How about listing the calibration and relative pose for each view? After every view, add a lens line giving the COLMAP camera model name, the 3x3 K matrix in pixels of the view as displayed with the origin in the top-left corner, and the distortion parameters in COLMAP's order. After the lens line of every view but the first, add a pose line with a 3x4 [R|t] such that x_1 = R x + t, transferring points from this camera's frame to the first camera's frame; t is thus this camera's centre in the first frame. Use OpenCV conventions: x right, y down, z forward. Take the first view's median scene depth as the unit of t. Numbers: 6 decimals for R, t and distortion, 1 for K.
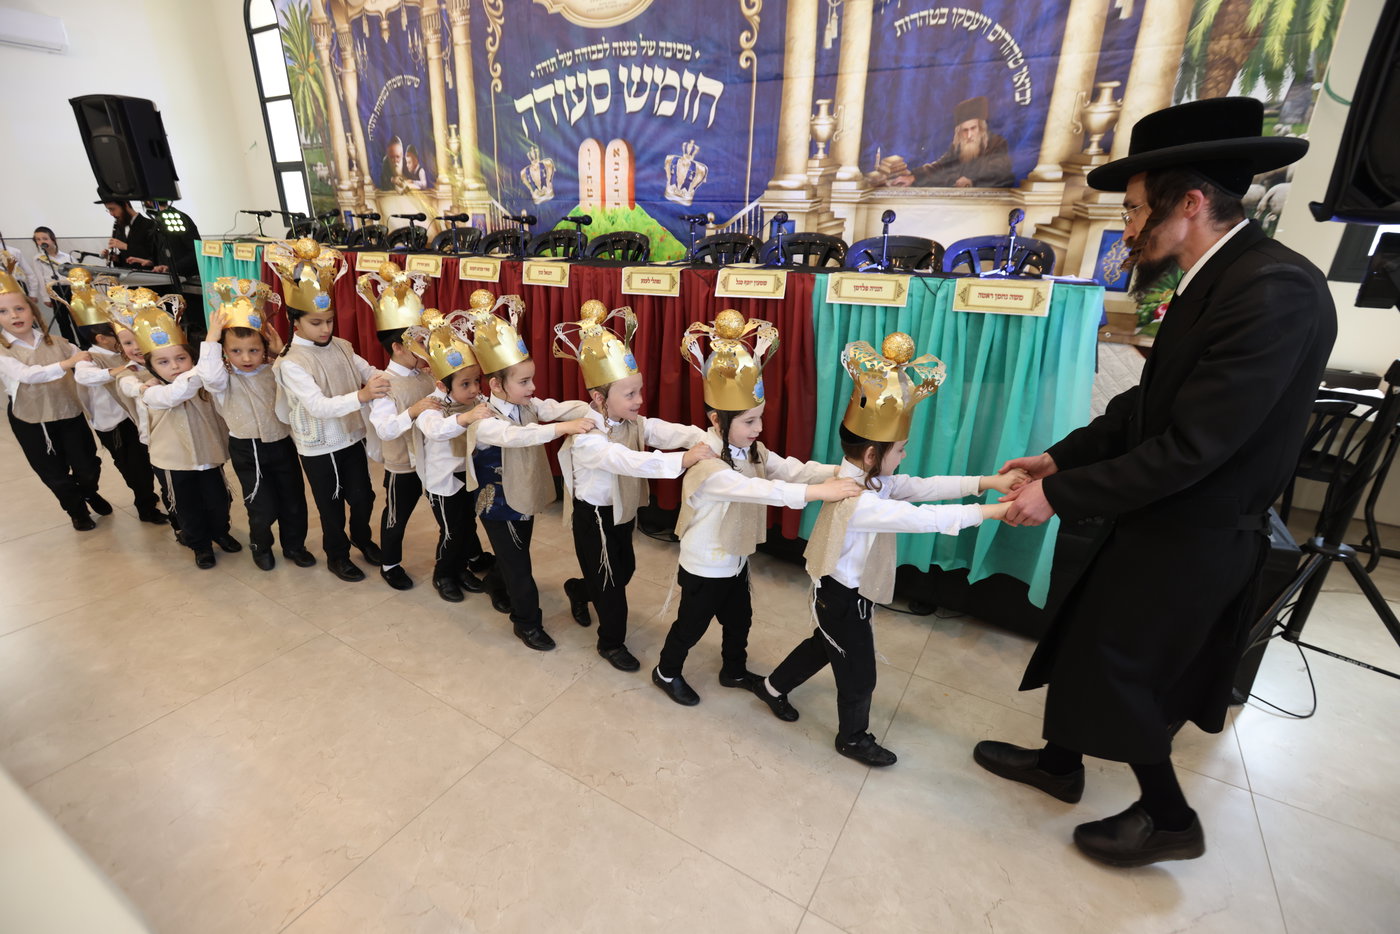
lens RADIAL K [[627.4, 0, 700.0], [0, 627.4, 467.0], [0, 0, 1]] dist [-0.026490, 0.000166]
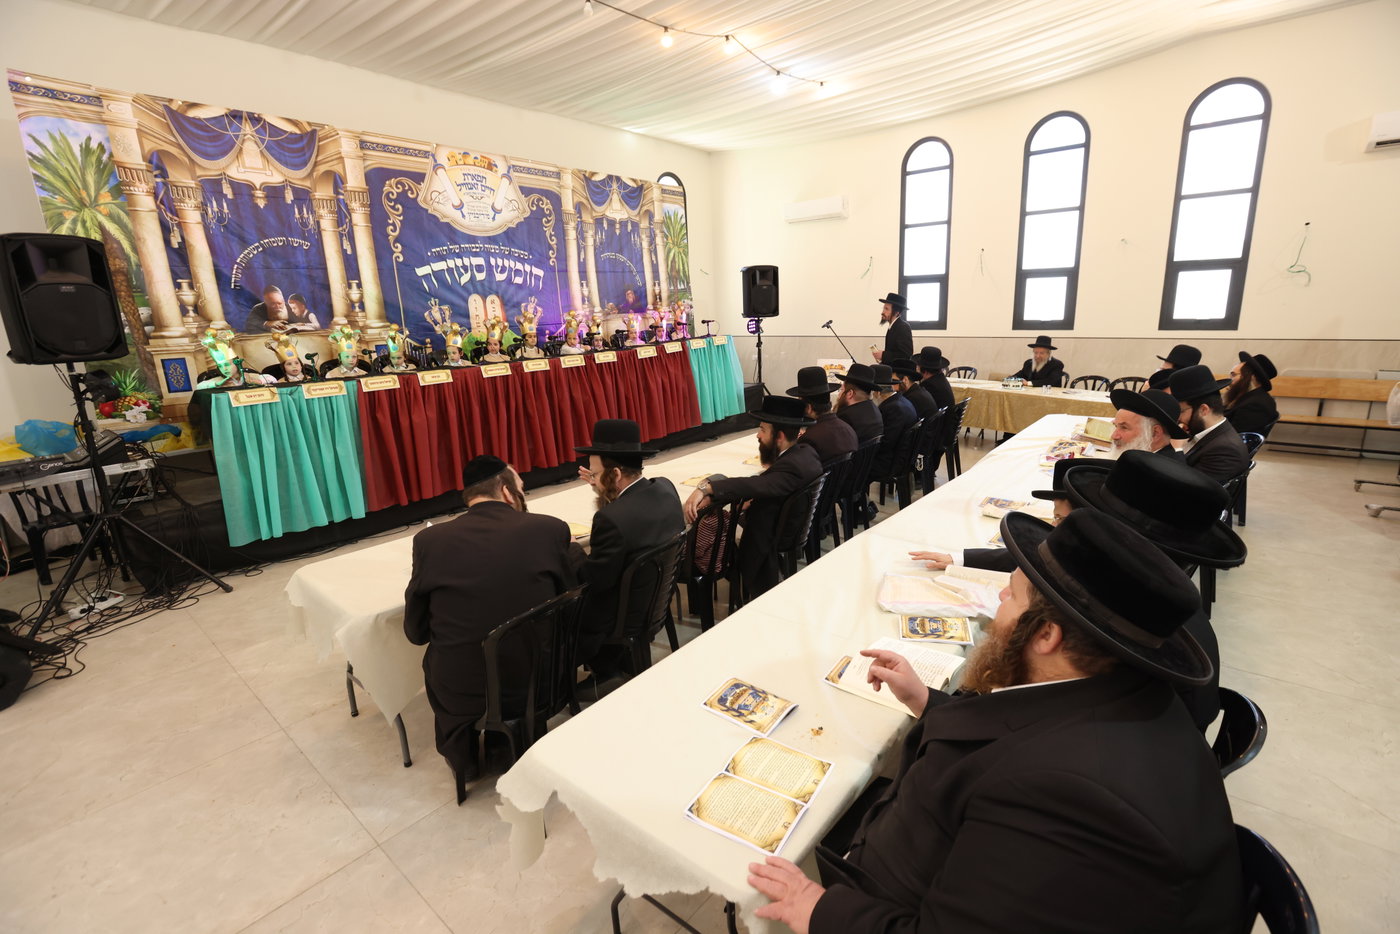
lens RADIAL K [[646.9, 0, 700.0], [0, 646.9, 467.0], [0, 0, 1]] dist [-0.000239, -0.000105]
pose [[0.179487, -0.238483, 0.954416, -1.862911], [0.446750, 0.884123, 0.136902, -0.087391], [-0.876470, 0.401813, 0.265231, 0.202174]]
